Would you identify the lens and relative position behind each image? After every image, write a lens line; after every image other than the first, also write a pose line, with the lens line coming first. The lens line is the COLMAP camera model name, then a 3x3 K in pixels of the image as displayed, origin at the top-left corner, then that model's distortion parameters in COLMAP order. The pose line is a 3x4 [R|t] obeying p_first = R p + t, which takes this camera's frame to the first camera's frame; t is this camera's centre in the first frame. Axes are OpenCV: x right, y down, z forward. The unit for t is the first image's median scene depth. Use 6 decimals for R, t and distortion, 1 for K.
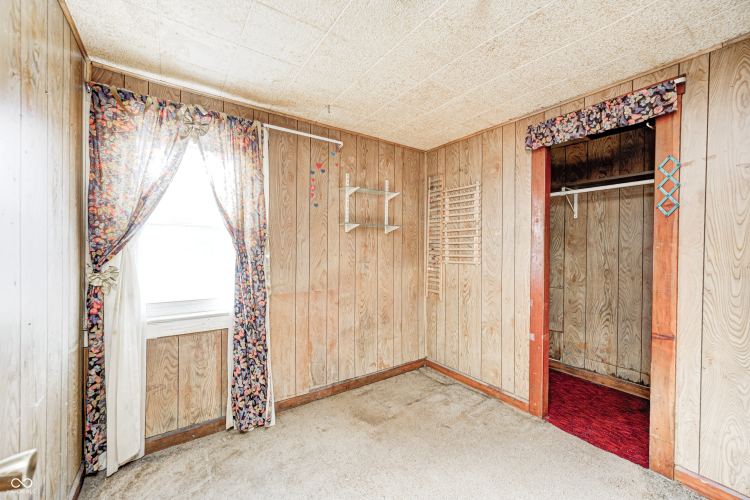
lens RADIAL K [[294.8, 0, 377.3], [0, 294.8, 250.7], [0, 0, 1]] dist [0.000465, 0.001458]
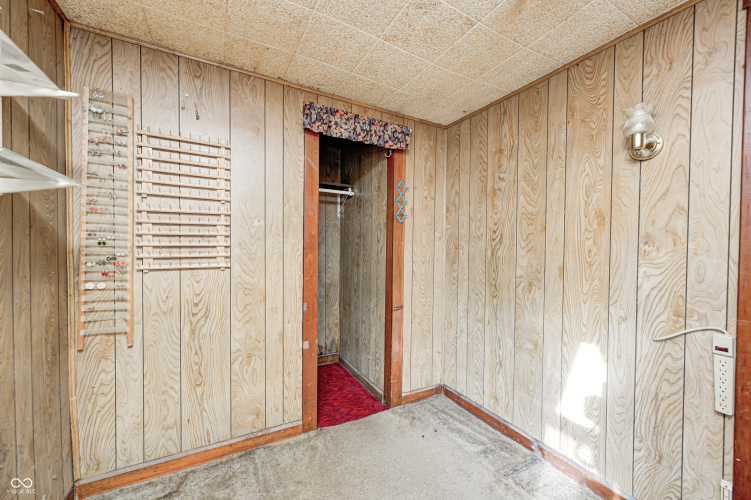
lens RADIAL K [[295.2, 0, 377.2], [0, 295.2, 252.1], [0, 0, 1]] dist [0.000465, 0.001458]
pose [[0.117222, -0.018557, 0.992932, -0.328707], [-0.003933, 0.999809, 0.019150, -0.002237], [-0.993098, -0.006150, 0.117126, 0.711810]]
